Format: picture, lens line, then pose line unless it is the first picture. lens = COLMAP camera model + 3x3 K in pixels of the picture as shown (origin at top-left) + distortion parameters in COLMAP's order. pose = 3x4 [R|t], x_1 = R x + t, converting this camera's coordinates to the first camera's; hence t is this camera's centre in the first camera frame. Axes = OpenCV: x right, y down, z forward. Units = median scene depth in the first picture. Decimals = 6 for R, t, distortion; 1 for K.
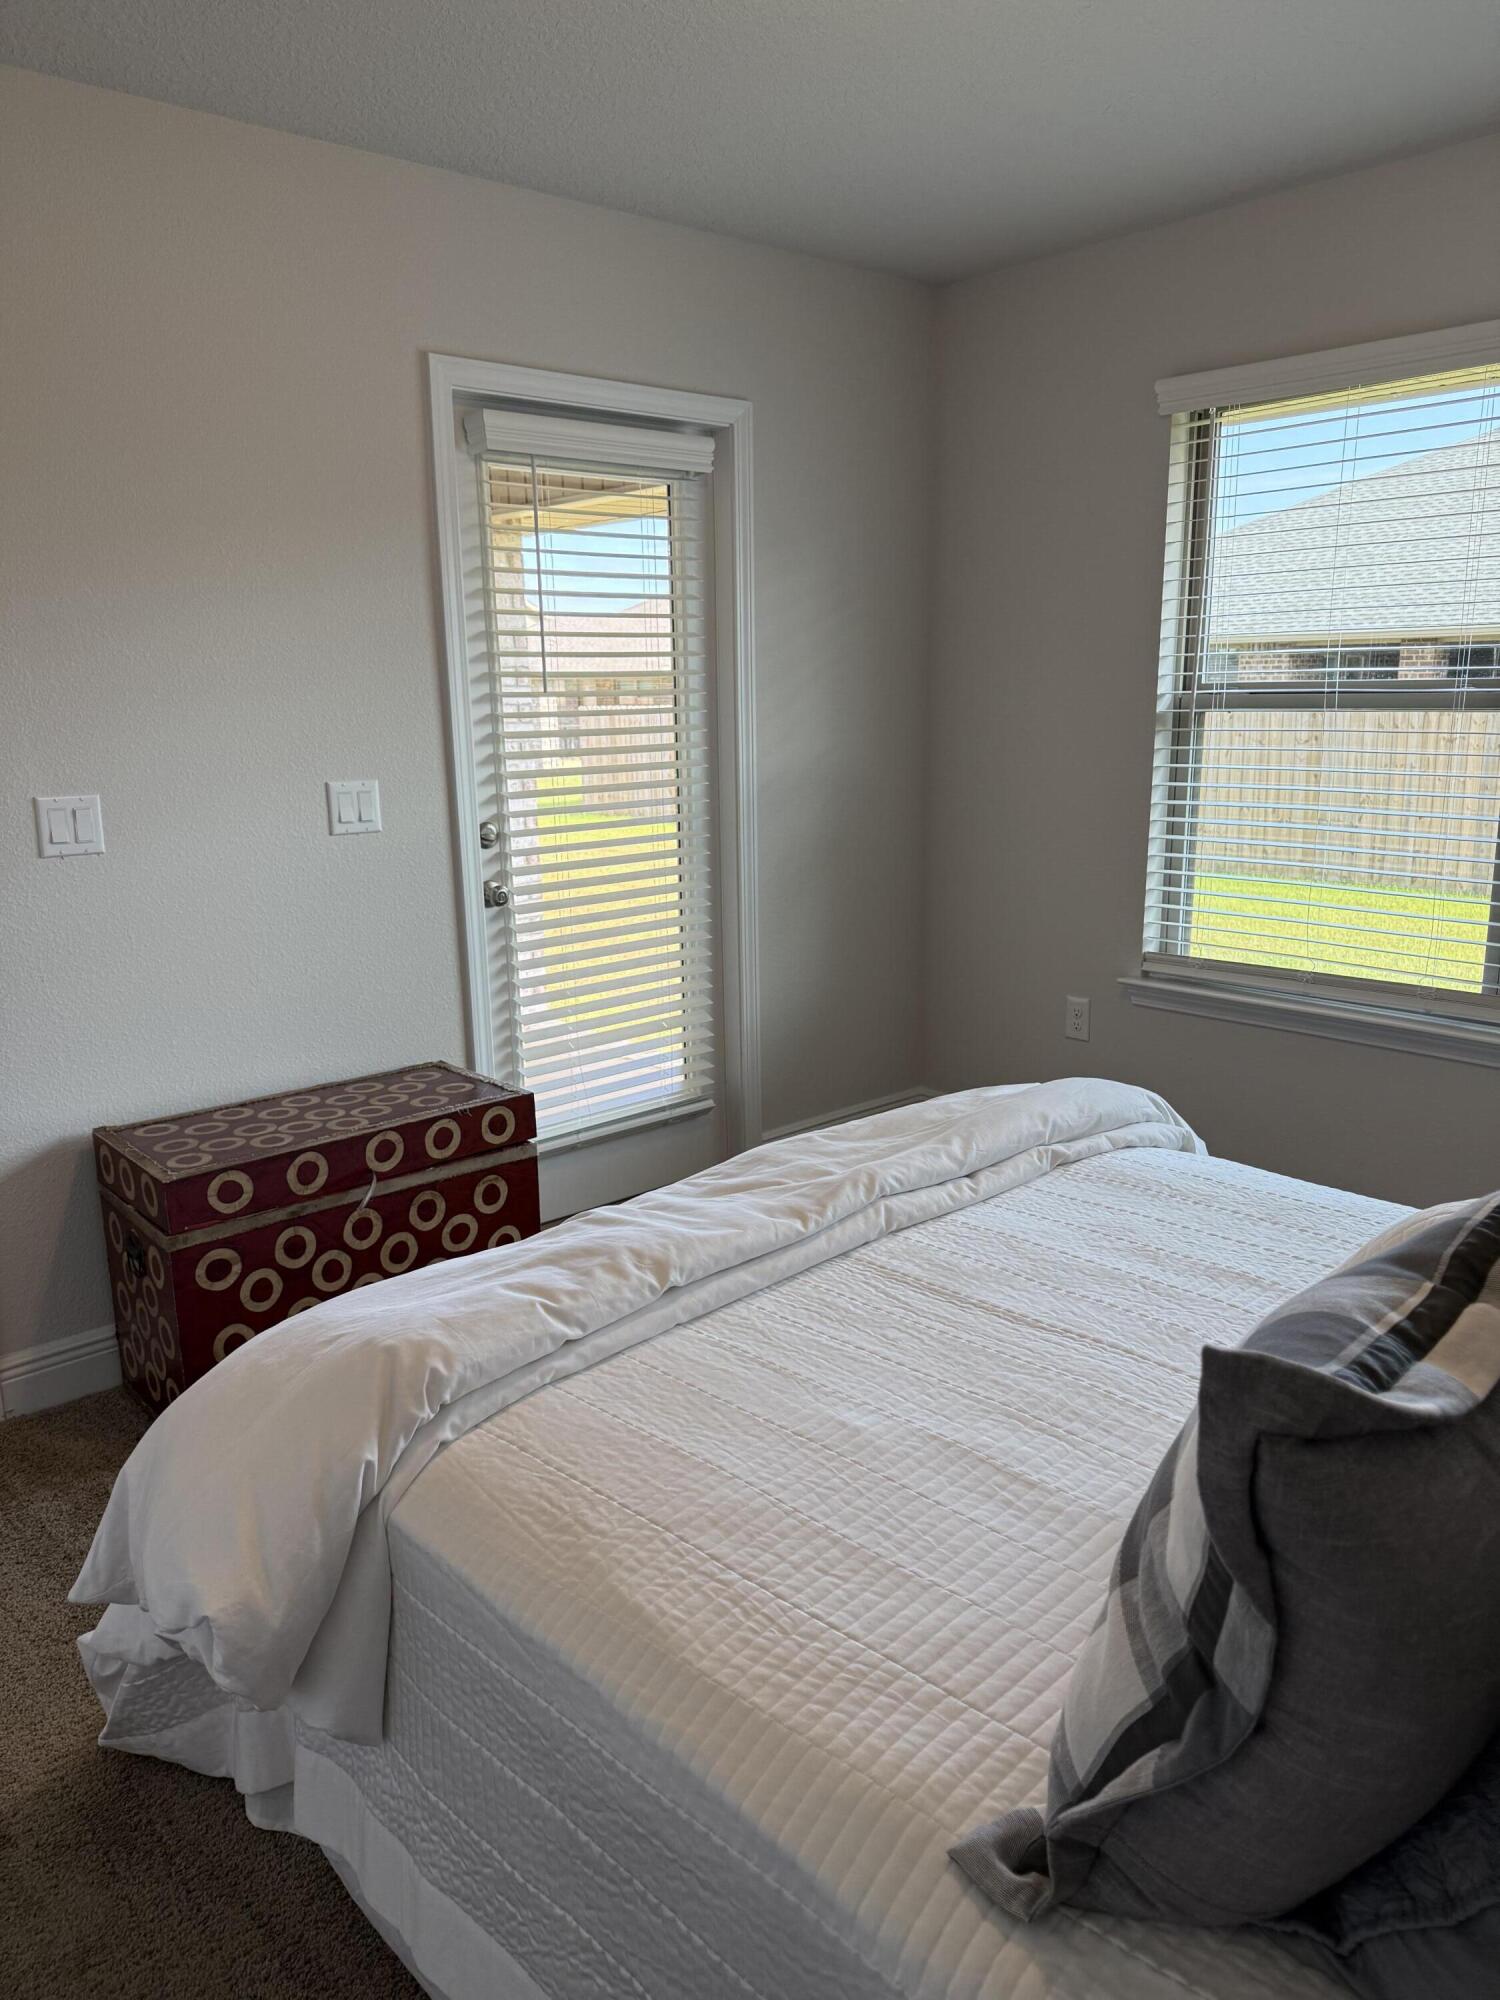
lens RADIAL K [[1404.7, 0, 751.3], [0, 1404.7, 1014.0], [0, 0, 1]] dist [0.156530, -0.311270]
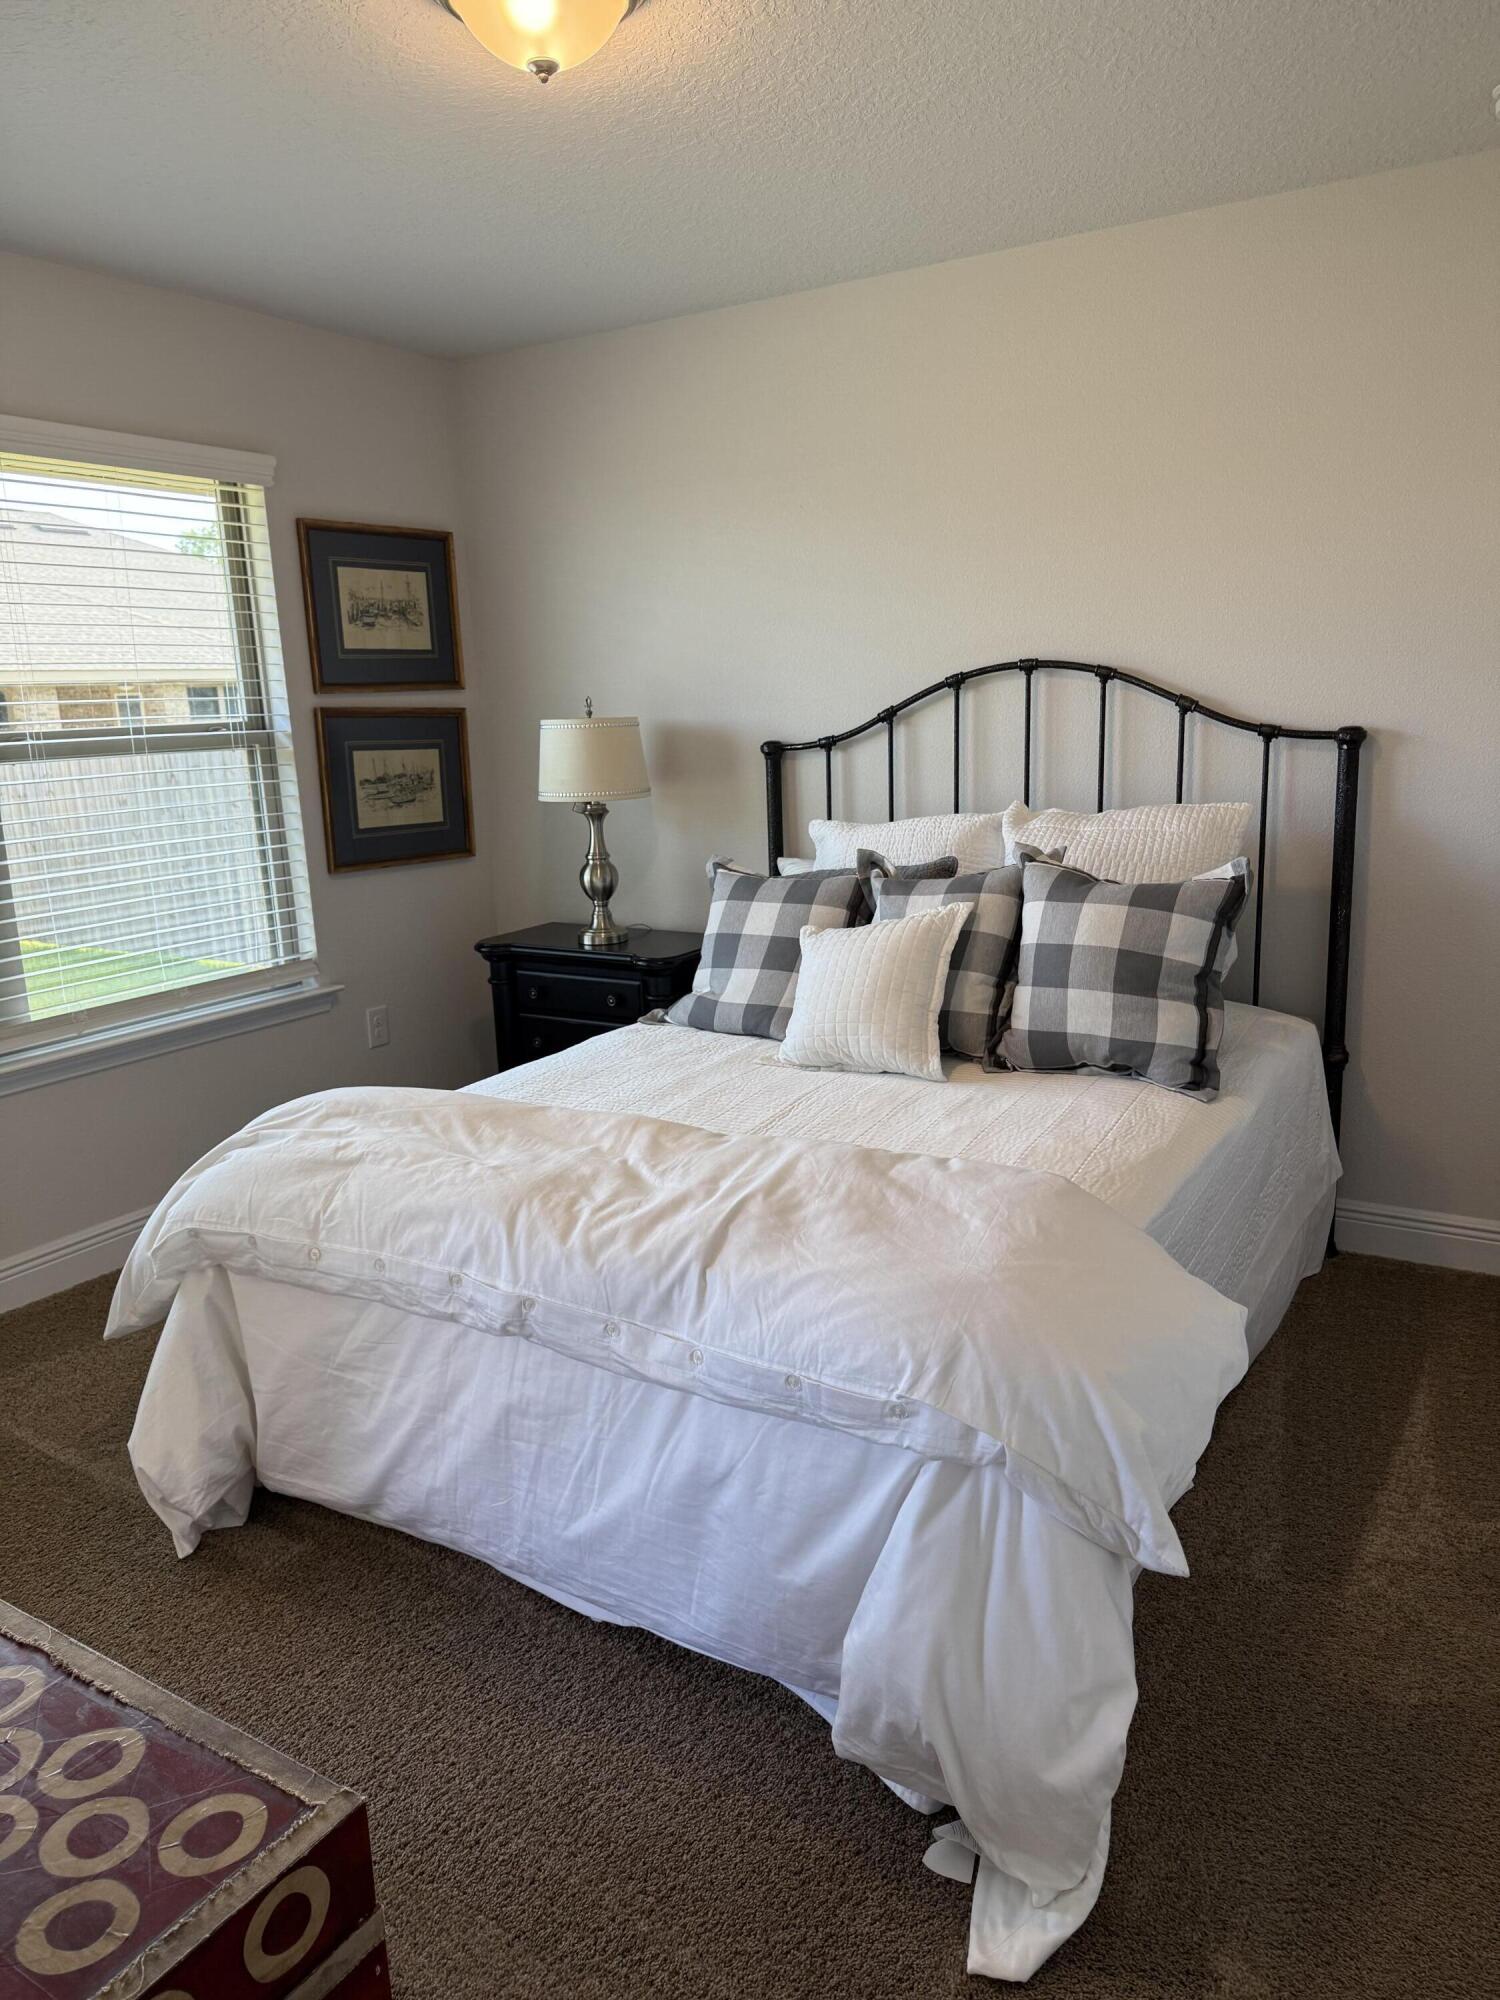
lens RADIAL K [[1404.7, 0, 751.3], [0, 1404.7, 1014.0], [0, 0, 1]] dist [0.156530, -0.311270]
pose [[-0.308125, -0.176153, 0.934895, -0.787690], [0.248904, 0.933551, 0.257934, -0.189344], [-0.918208, 0.312175, -0.243805, 0.885726]]
